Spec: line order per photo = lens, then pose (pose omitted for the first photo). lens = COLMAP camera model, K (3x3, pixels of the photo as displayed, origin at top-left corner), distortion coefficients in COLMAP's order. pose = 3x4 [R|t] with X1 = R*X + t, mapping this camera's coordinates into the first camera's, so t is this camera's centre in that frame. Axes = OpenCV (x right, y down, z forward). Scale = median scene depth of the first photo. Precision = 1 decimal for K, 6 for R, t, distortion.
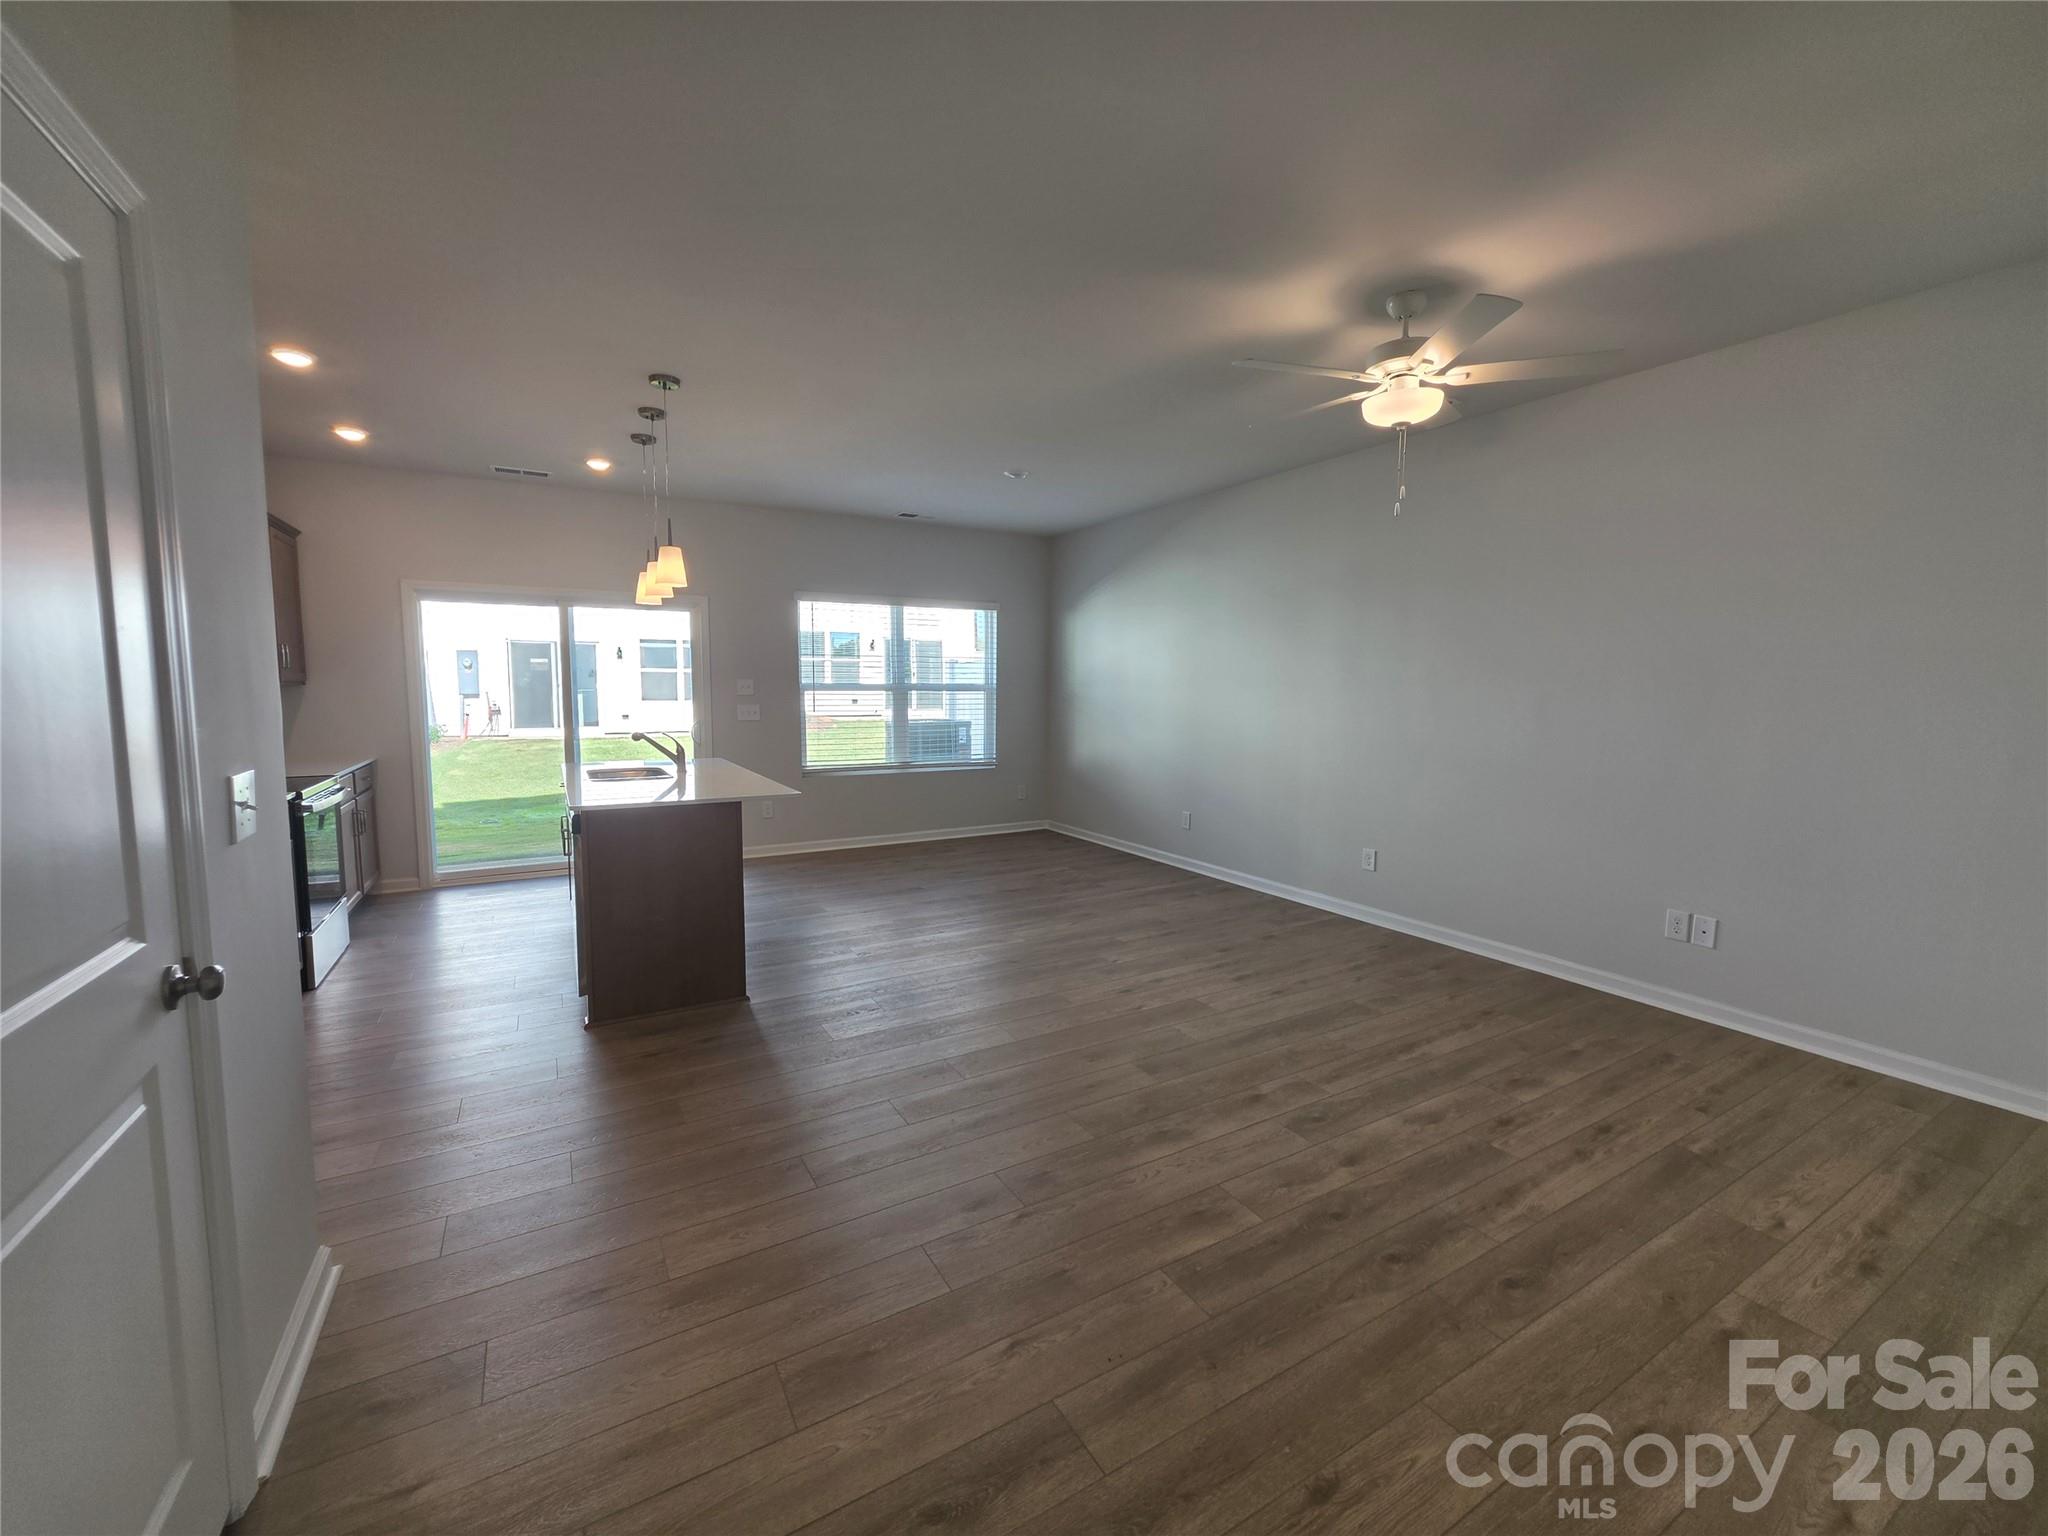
lens RADIAL K [[818.3, 0, 1025.3], [0, 818.3, 757.4], [0, 0, 1]] dist [-0.000749, -0.000214]
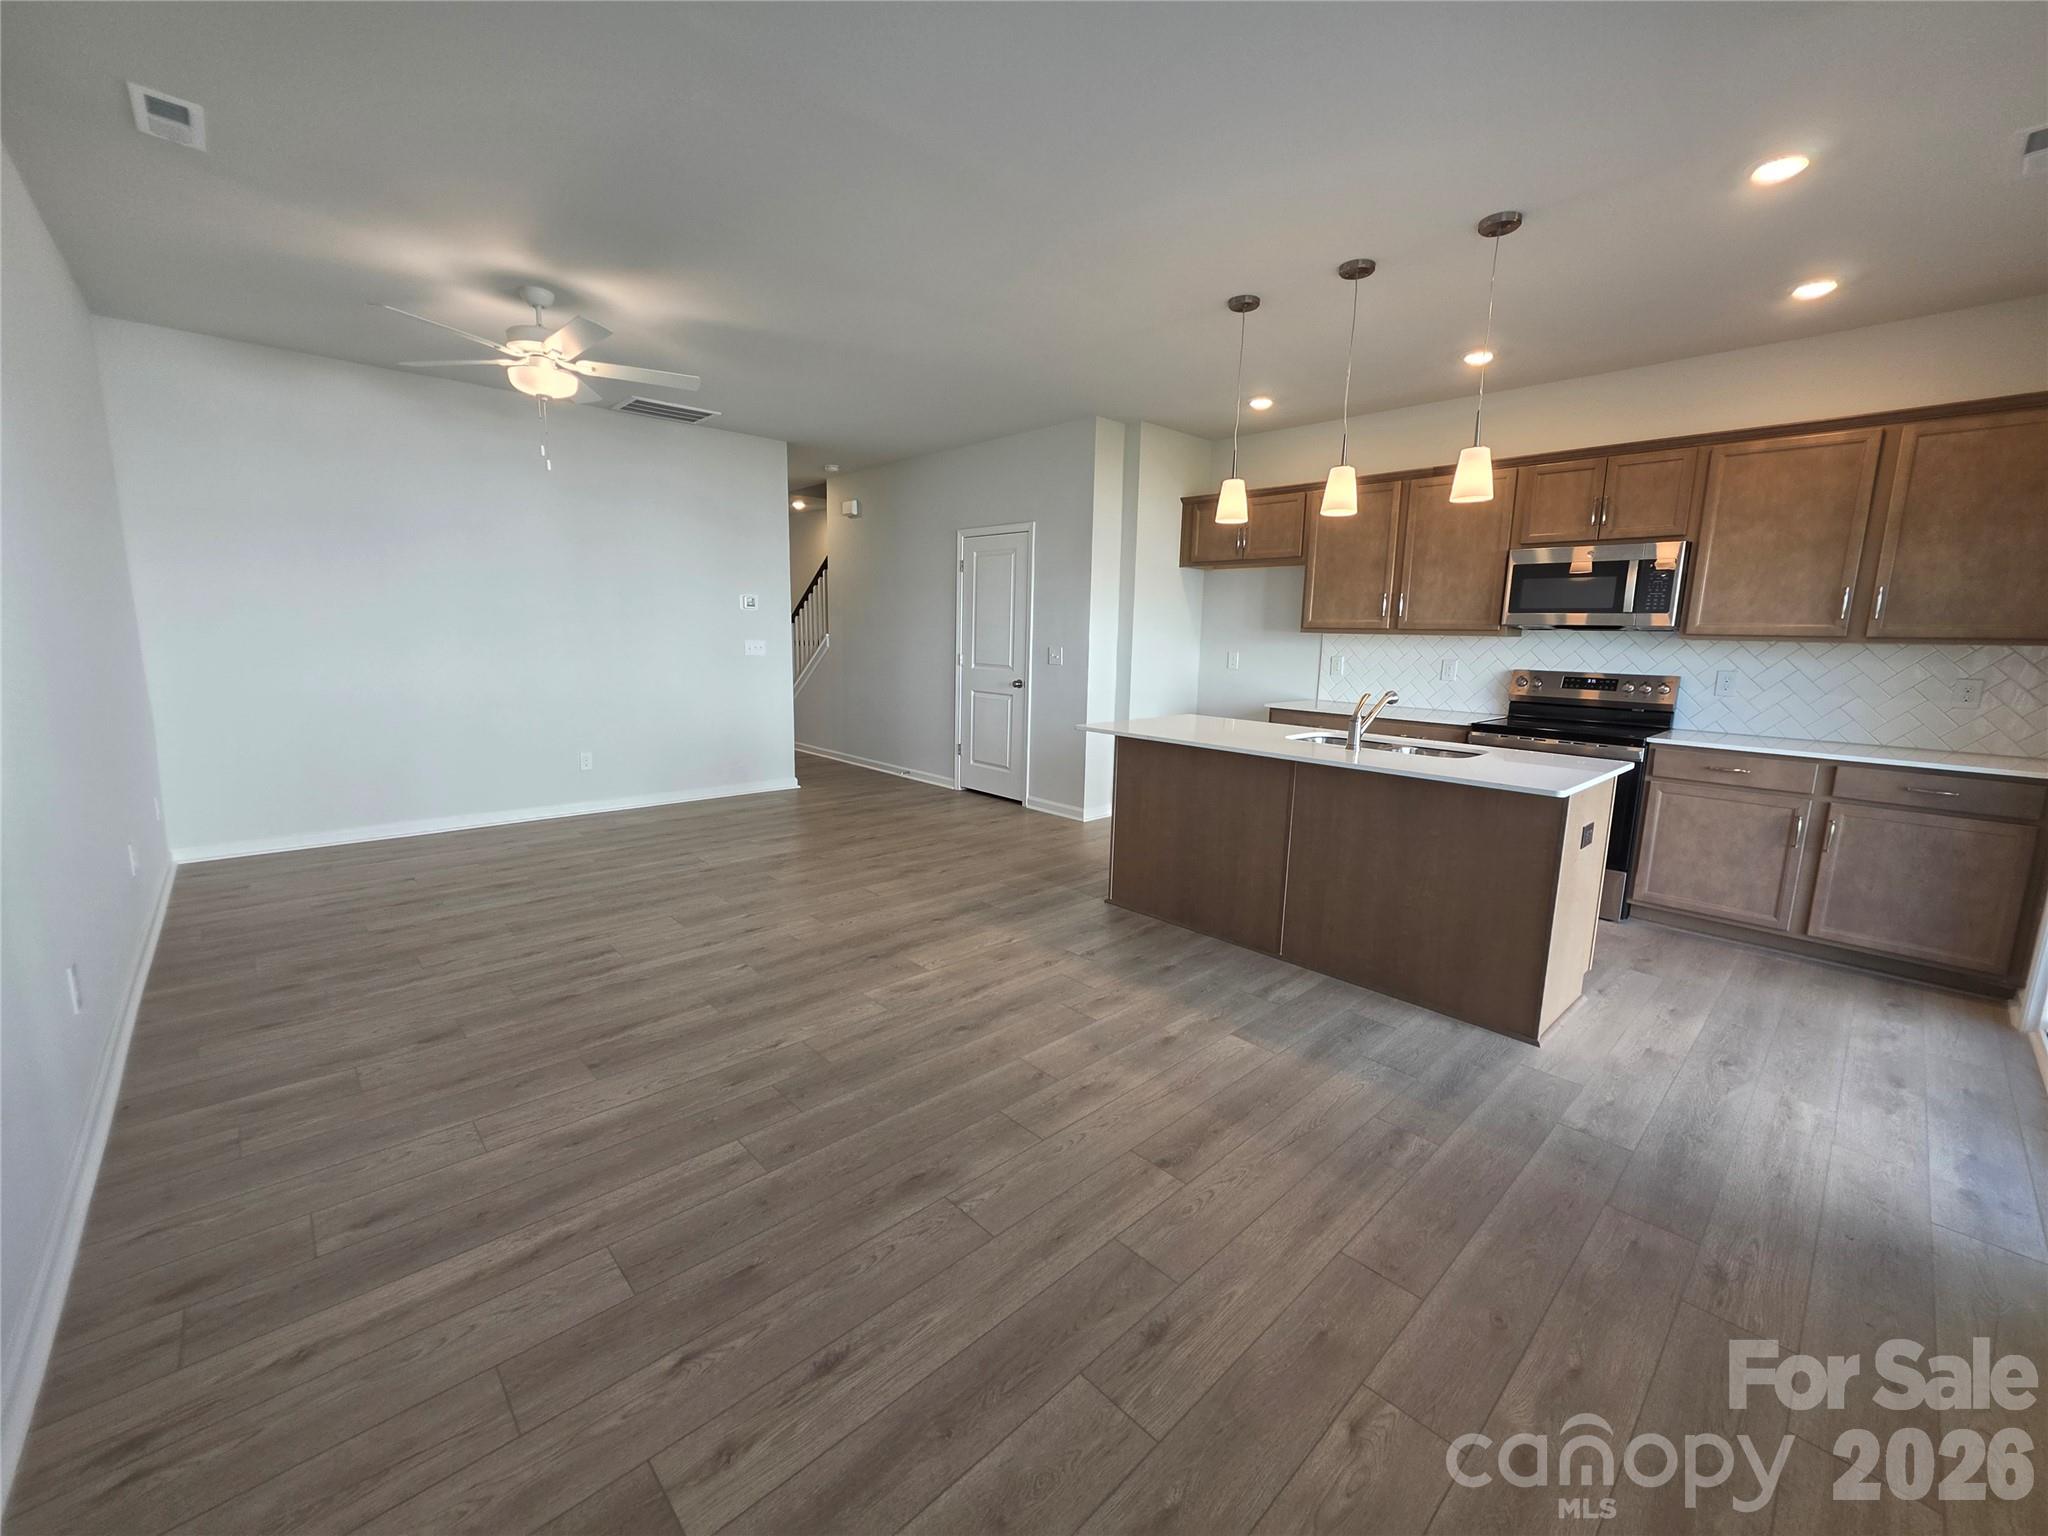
lens RADIAL K [[818.3, 0, 1025.3], [0, 818.3, 757.4], [0, 0, 1]] dist [-0.000749, -0.000214]
pose [[-0.975575, 0.005972, -0.219584, 0.016809], [-0.049425, 0.968030, 0.245917, -0.159977], [0.214032, 0.250764, -0.944091, 1.821546]]
